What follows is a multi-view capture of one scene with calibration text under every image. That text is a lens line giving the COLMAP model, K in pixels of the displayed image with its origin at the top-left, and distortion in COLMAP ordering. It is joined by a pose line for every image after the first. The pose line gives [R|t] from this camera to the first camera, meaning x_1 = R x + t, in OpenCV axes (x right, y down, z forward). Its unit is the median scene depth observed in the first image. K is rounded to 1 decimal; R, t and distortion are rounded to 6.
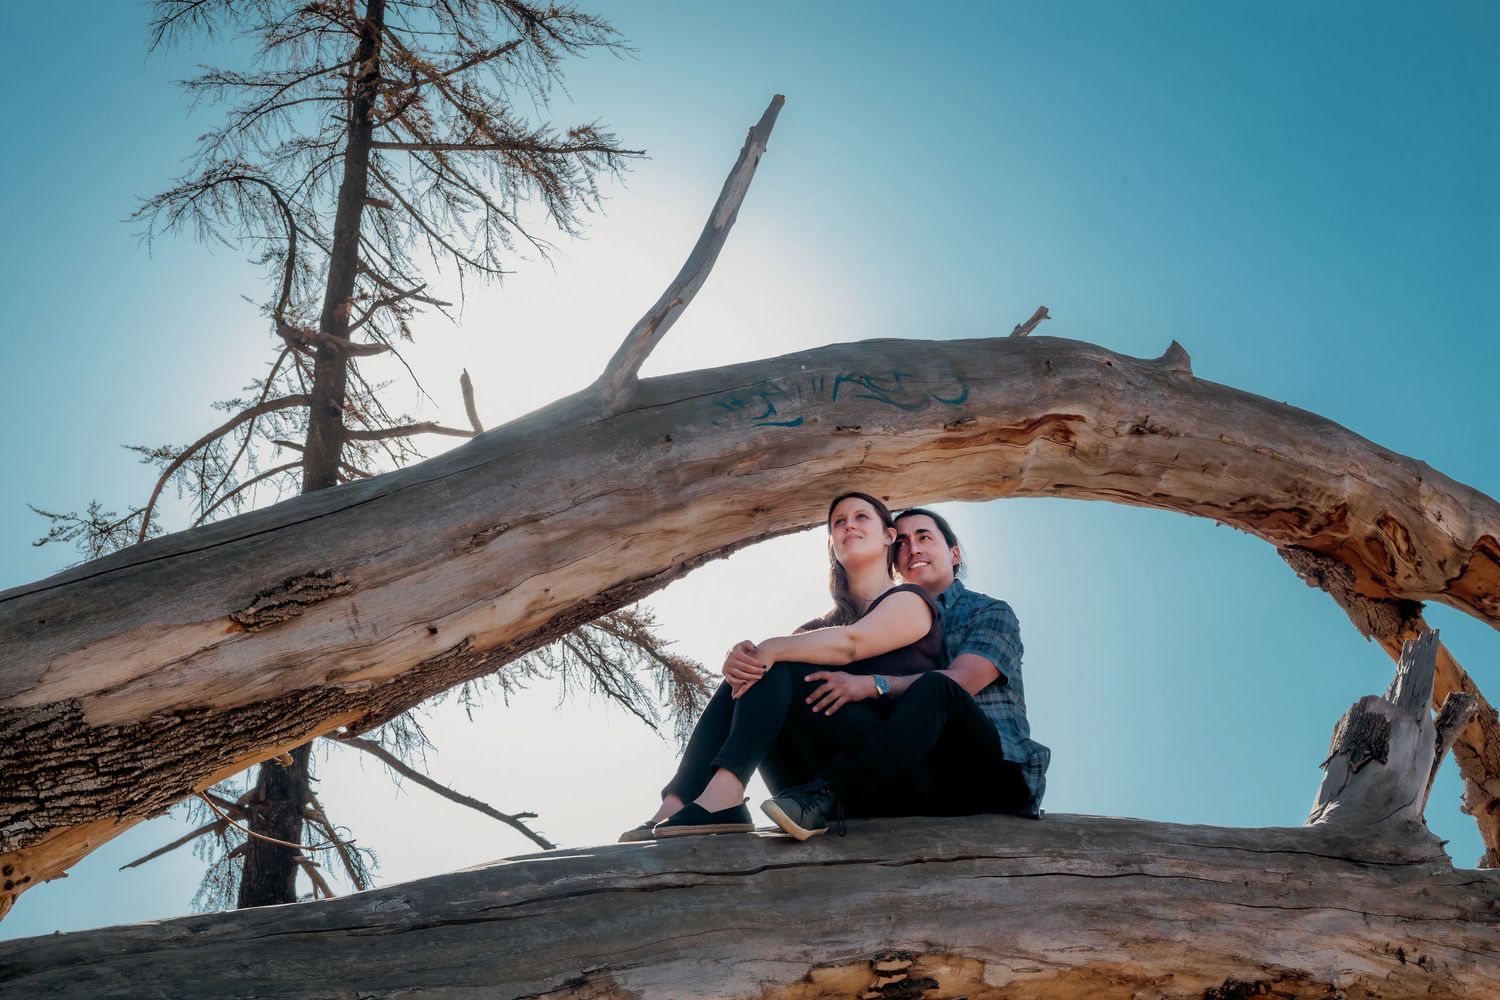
lens RADIAL K [[2161.2, 0, 751.1], [0, 2161.2, 465.3], [0, 0, 1]] dist [-0.097590, -0.023087]
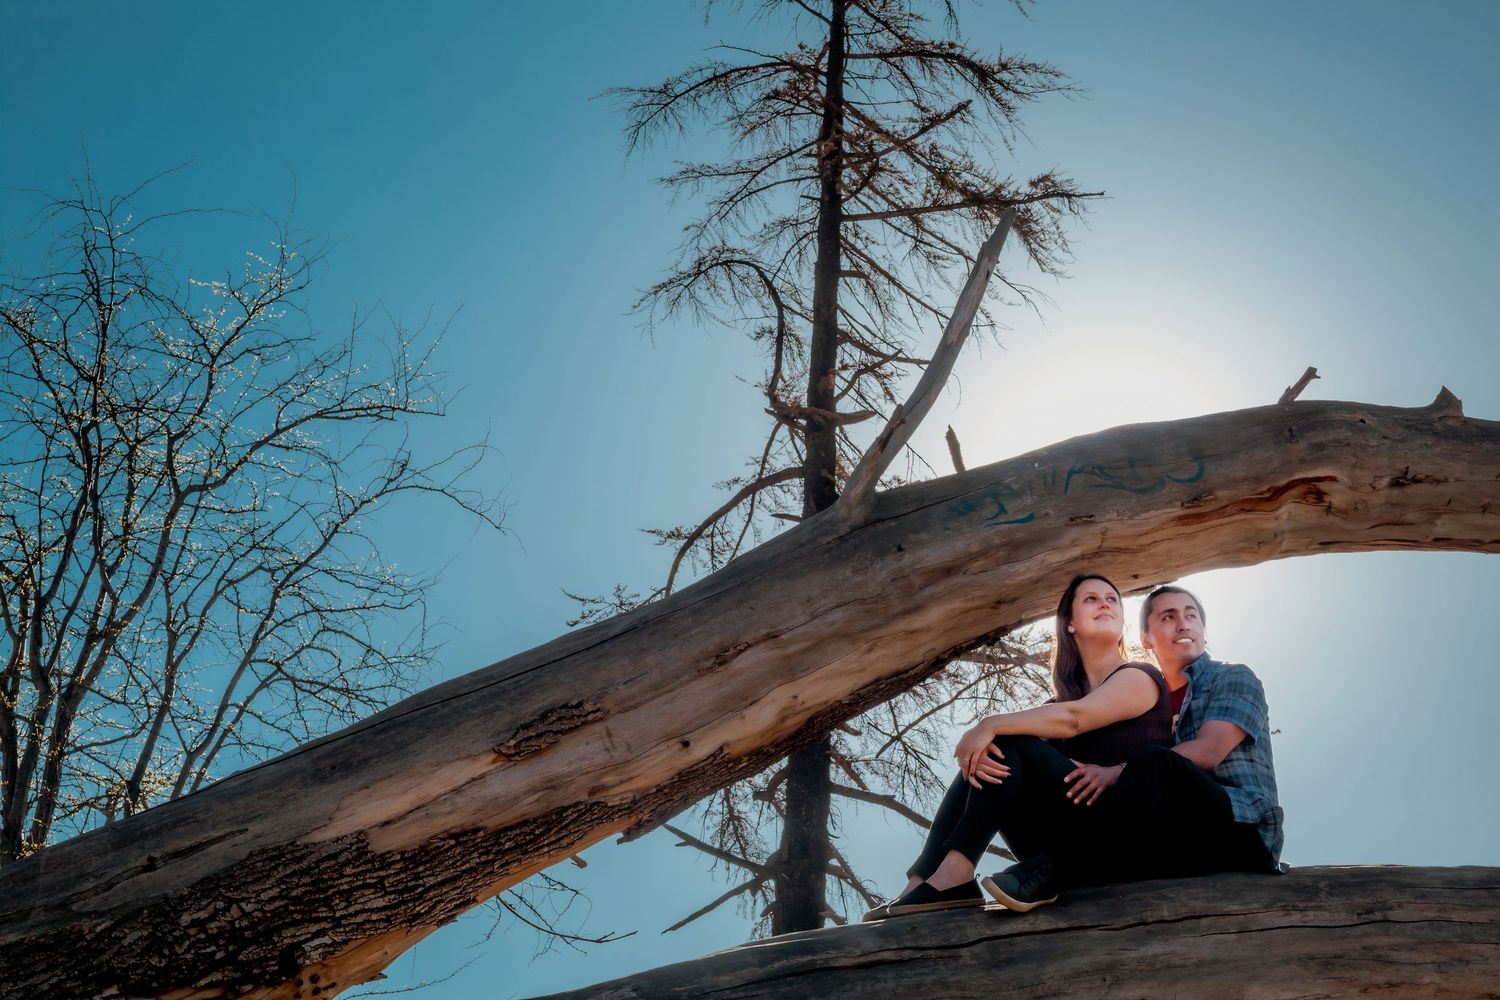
lens RADIAL K [[2161.2, 0, 751.1], [0, 2161.2, 465.3], [0, 0, 1]] dist [-0.097590, -0.023087]
pose [[0.962108, -0.101006, -0.253269, 0.171787], [0.097040, 0.994883, -0.028140, -0.030858], [0.254815, 0.002496, 0.966987, -0.081799]]
